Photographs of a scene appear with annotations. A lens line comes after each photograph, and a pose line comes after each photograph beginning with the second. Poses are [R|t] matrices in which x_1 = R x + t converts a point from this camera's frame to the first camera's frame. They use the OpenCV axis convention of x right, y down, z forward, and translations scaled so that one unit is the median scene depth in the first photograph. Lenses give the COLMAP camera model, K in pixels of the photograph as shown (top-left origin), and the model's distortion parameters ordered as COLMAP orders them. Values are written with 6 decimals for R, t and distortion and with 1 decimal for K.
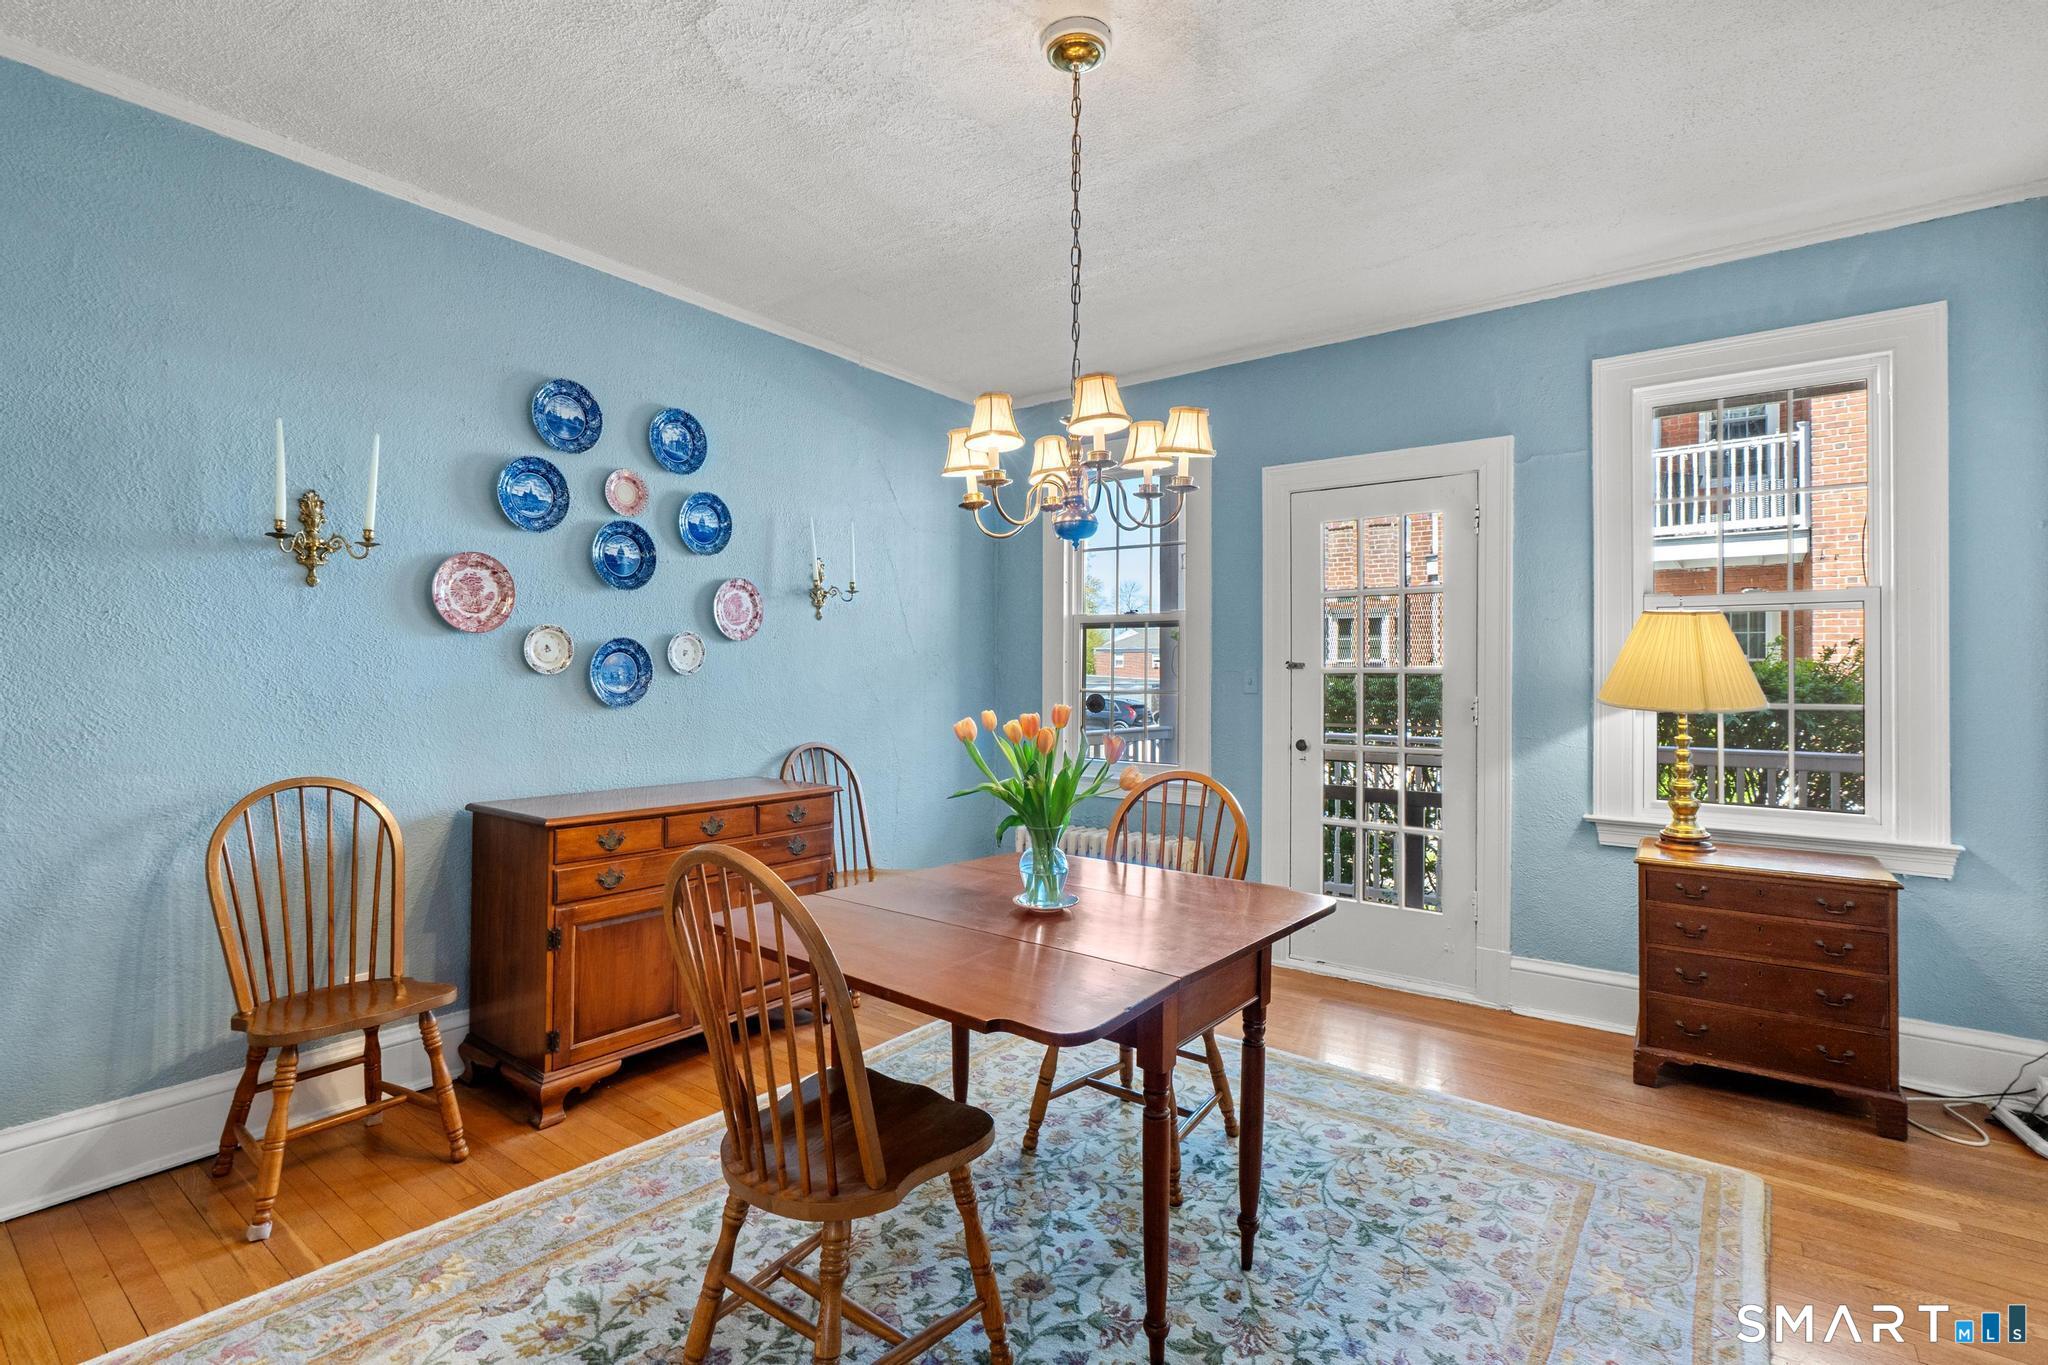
lens RADIAL K [[963.8, 0, 1002.3], [0, 963.8, 654.4], [0, 0, 1]] dist [-0.000932, 0.000003]
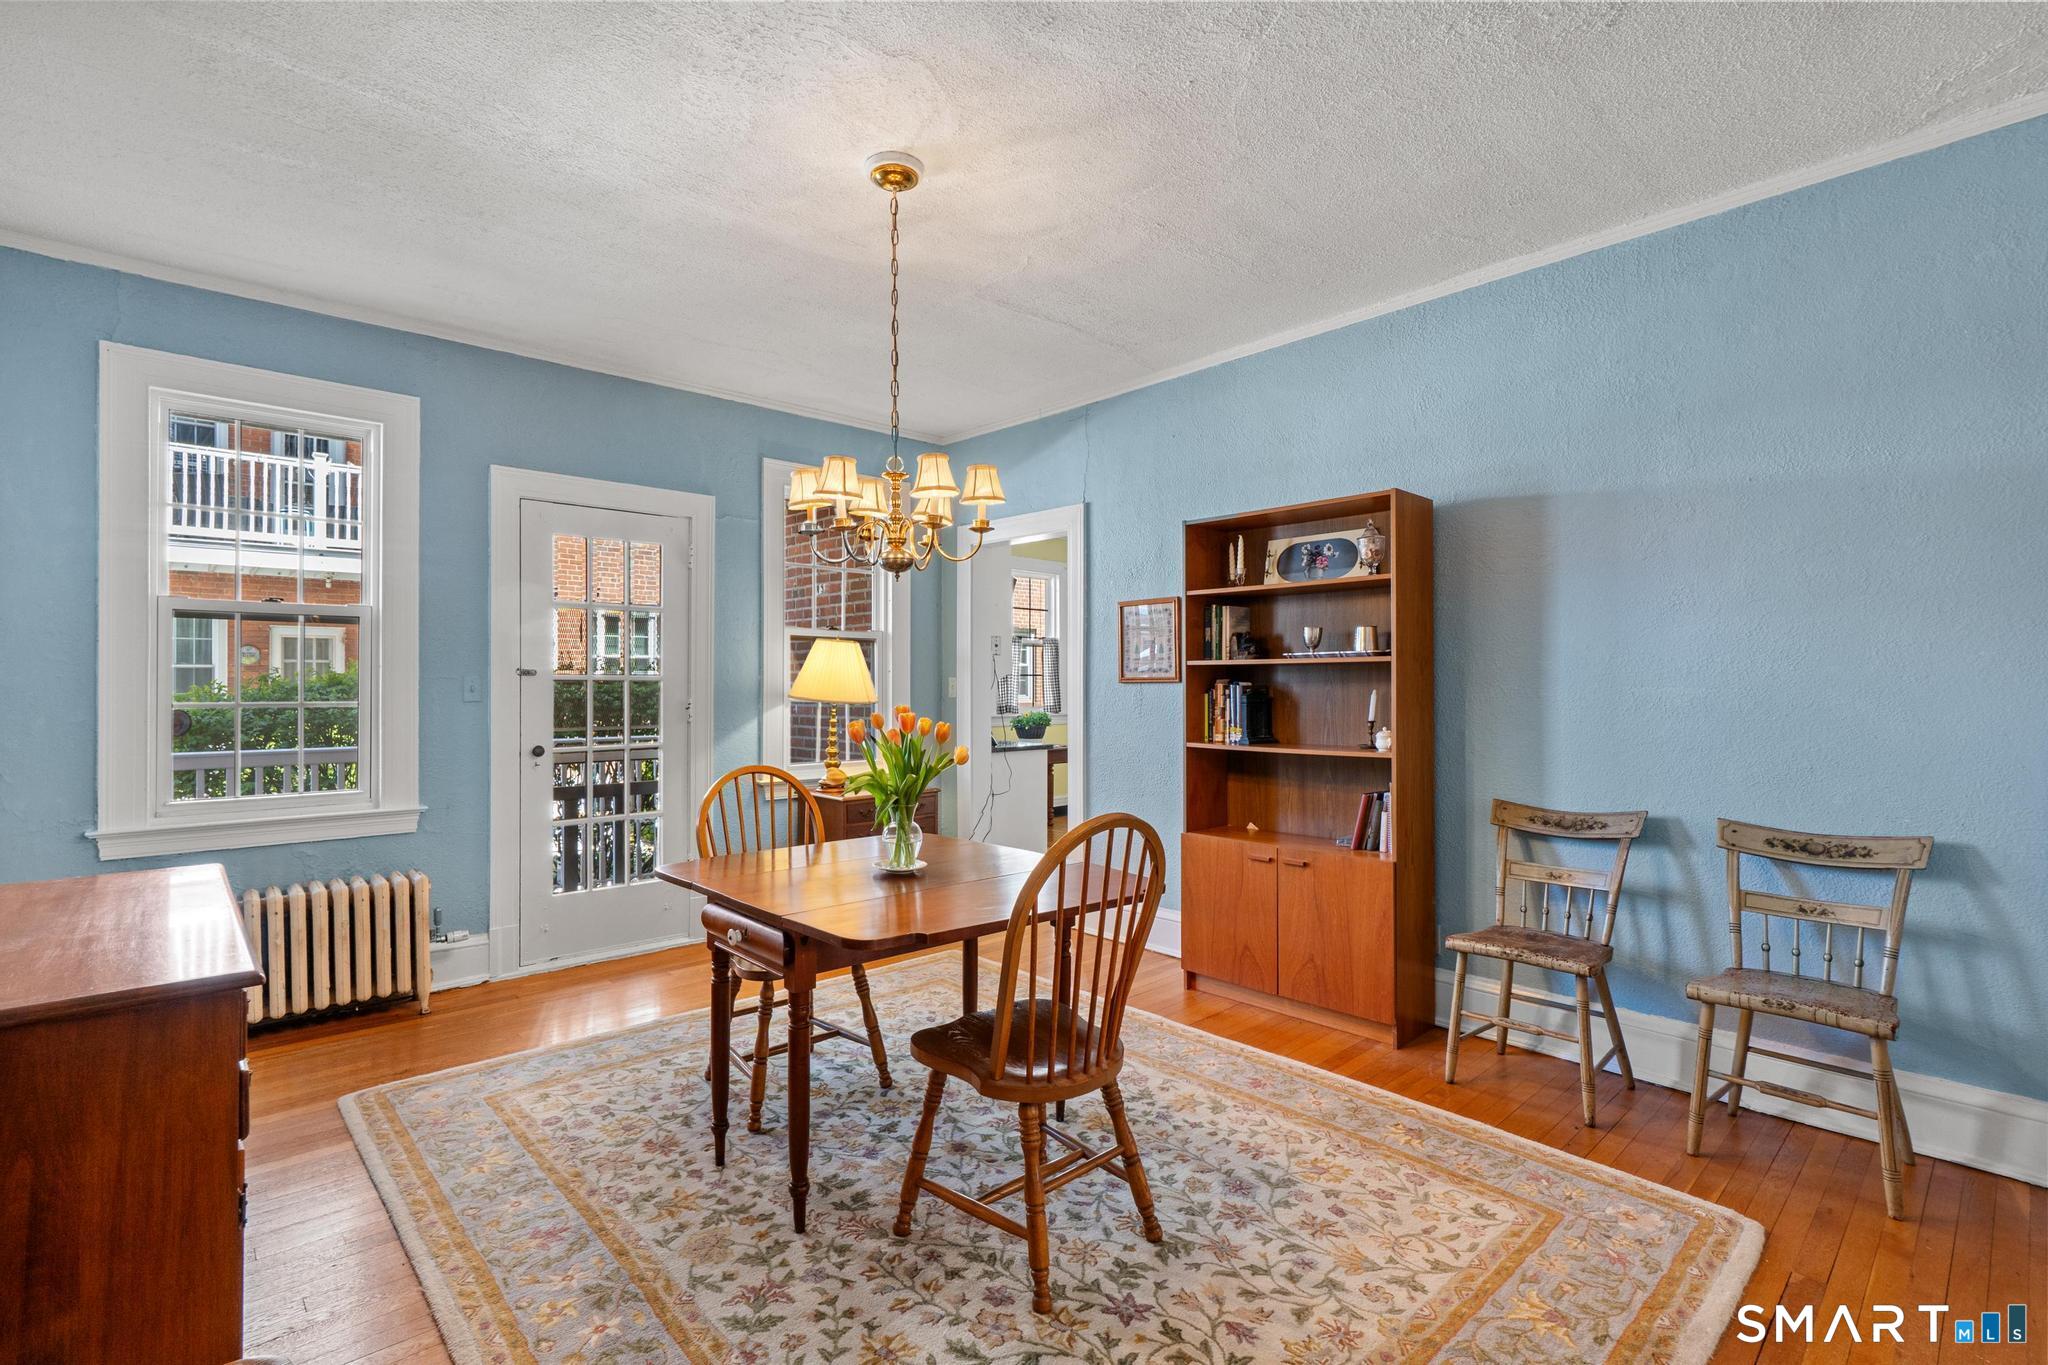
lens RADIAL K [[942.9, 0, 1010.1], [0, 942.9, 677.9], [0, 0, 1]] dist [-0.015762, -0.000398]
pose [[0.171170, 0.002298, 0.985239, -0.672030], [-0.017625, 0.999844, 0.000730, 0.009372], [-0.985084, -0.017490, 0.171183, 0.402258]]
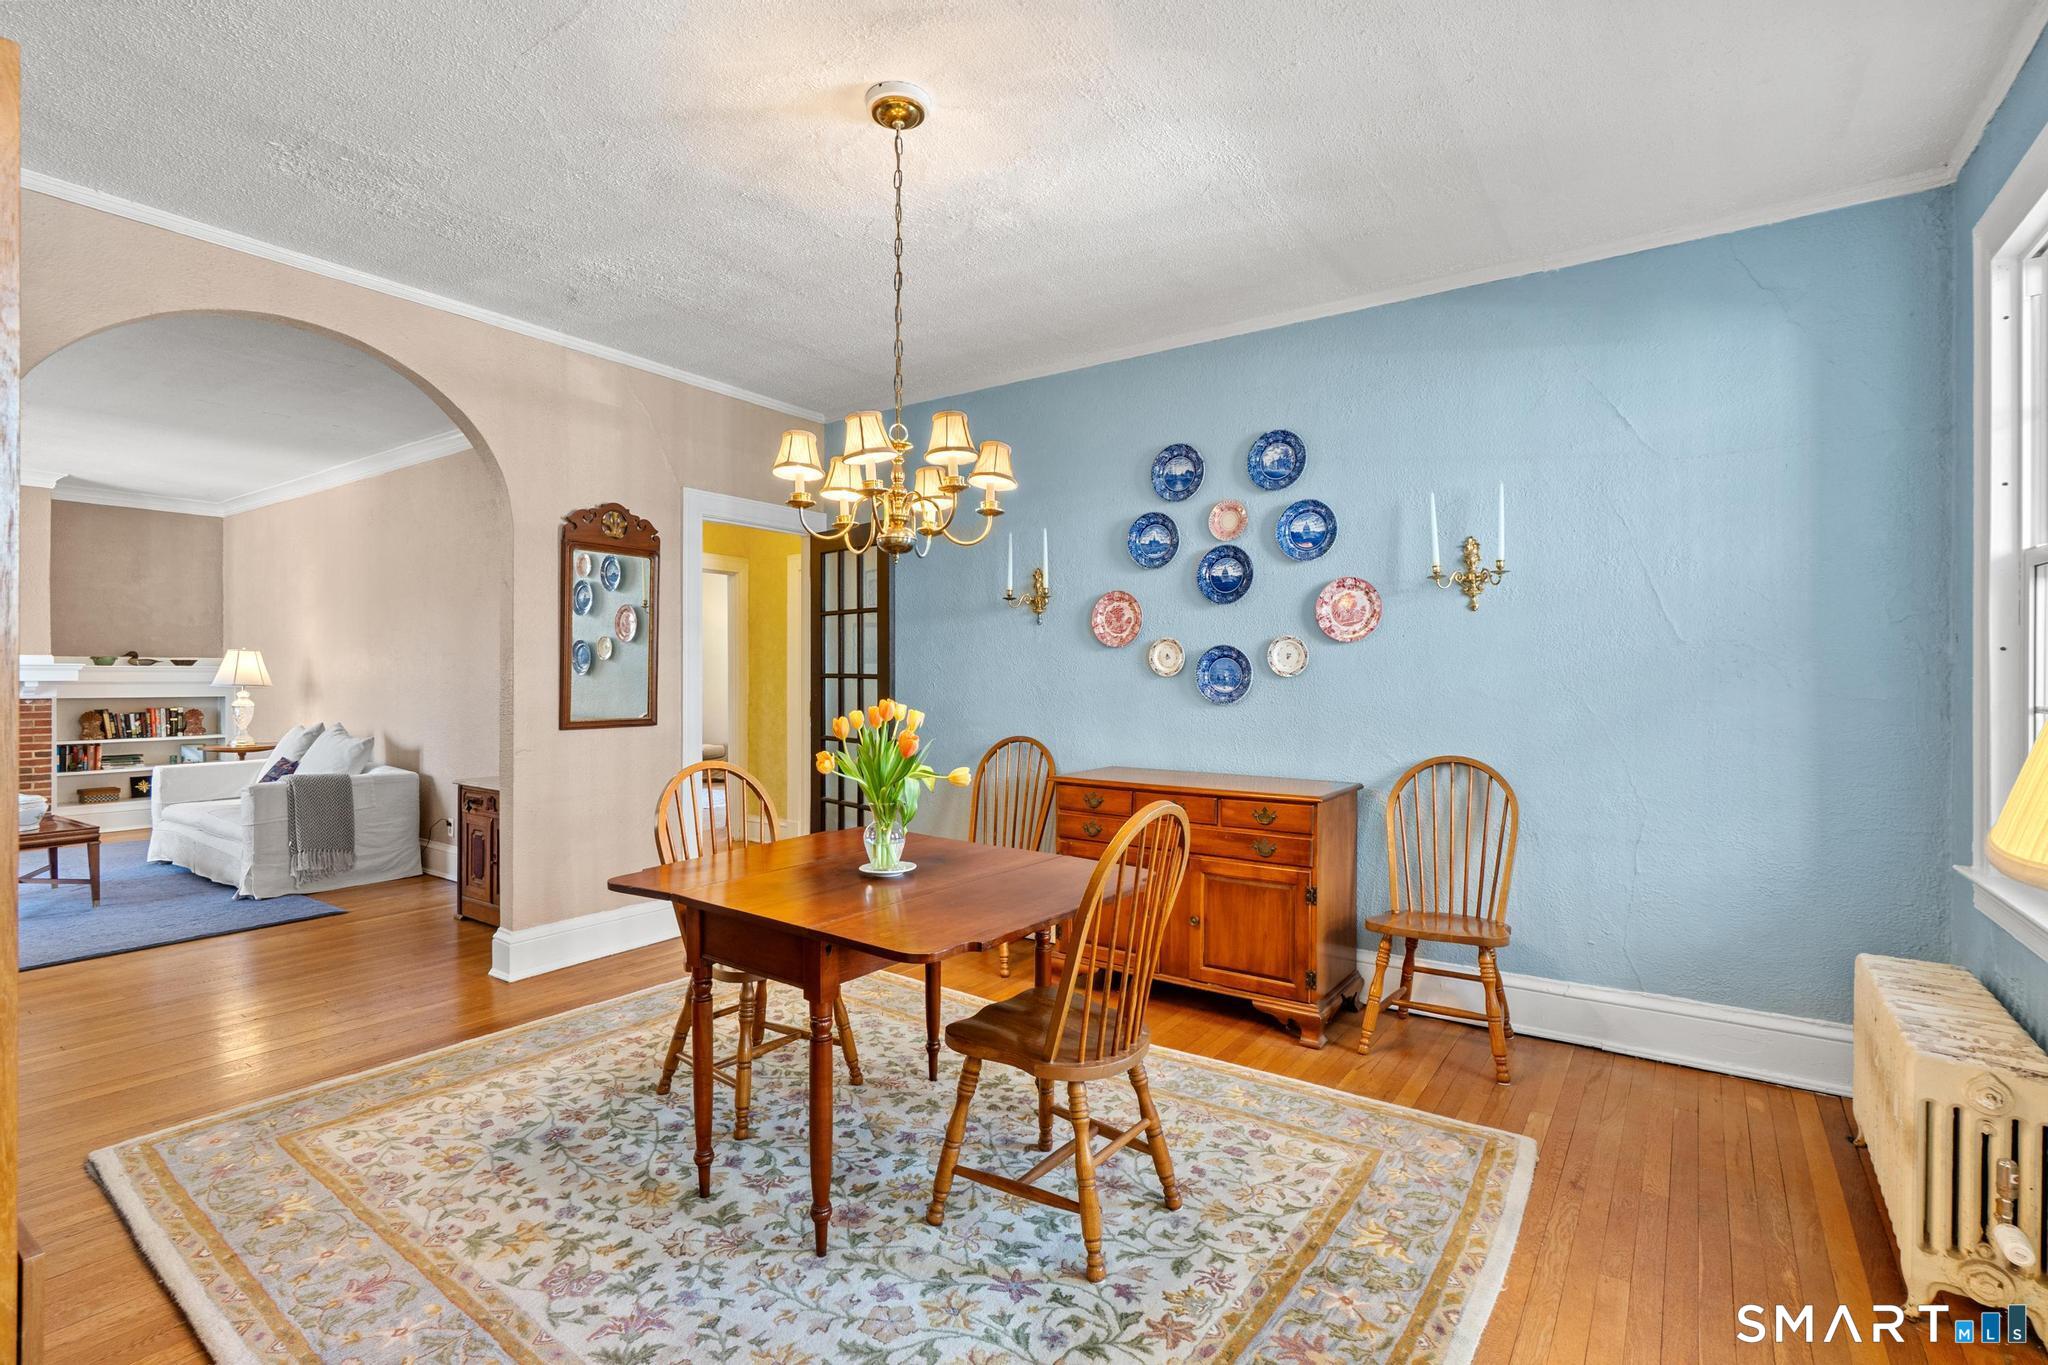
lens RADIAL K [[942.9, 0, 1010.1], [0, 942.9, 677.9], [0, 0, 1]] dist [-0.015762, -0.000398]
pose [[0.036564, -0.003433, -0.999325, 0.719138], [0.017764, 0.999838, -0.002785, 0.020415], [0.999173, -0.017650, 0.036619, 0.675480]]
